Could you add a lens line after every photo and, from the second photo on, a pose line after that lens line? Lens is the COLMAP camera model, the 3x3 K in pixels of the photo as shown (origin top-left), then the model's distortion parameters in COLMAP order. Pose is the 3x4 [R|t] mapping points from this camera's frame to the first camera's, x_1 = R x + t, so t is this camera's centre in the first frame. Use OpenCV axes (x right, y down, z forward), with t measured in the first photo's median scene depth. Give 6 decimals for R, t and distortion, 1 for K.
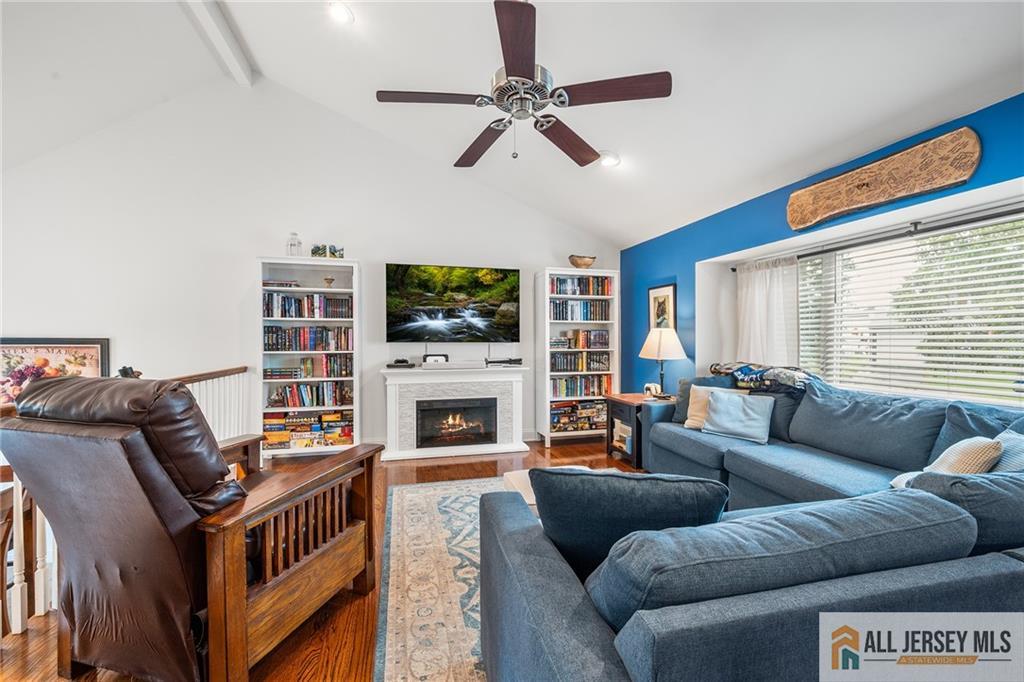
lens RADIAL K [[413.8, 0, 502.4], [0, 413.8, 345.2], [0, 0, 1]] dist [0.000105, 0.000270]
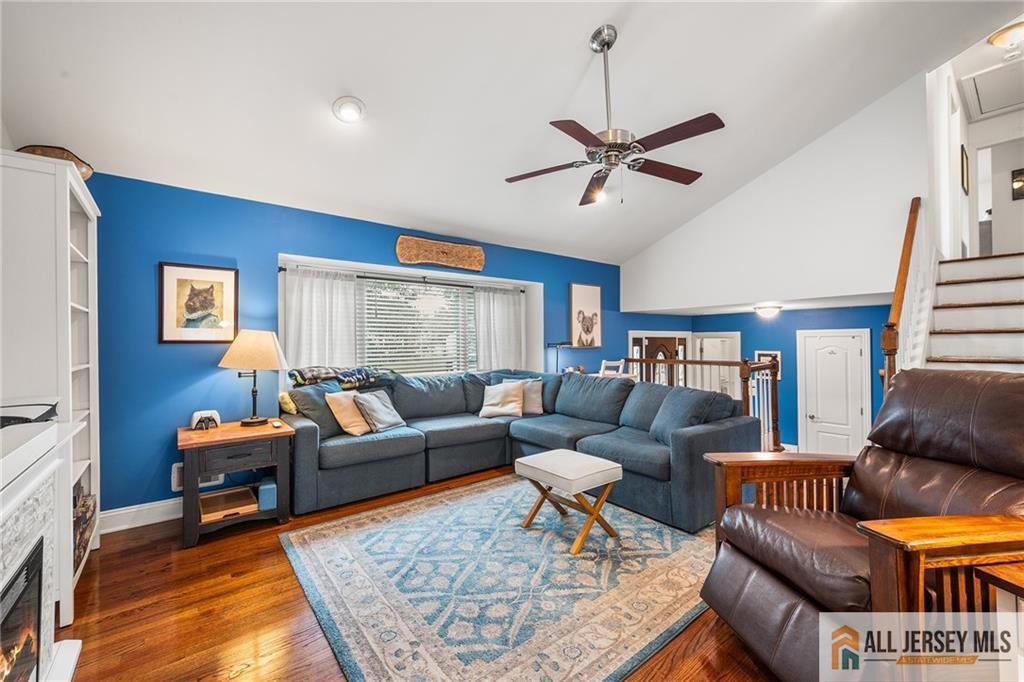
lens RADIAL K [[413.8, 0, 509.9], [0, 413.8, 337.7], [0, 0, 1]] dist [0.000105, 0.000270]
pose [[-0.410167, 0.013508, 0.911910, -0.551484], [0.019012, 0.999800, -0.006258, -0.014509], [-0.911812, 0.014771, -0.410341, 1.020465]]
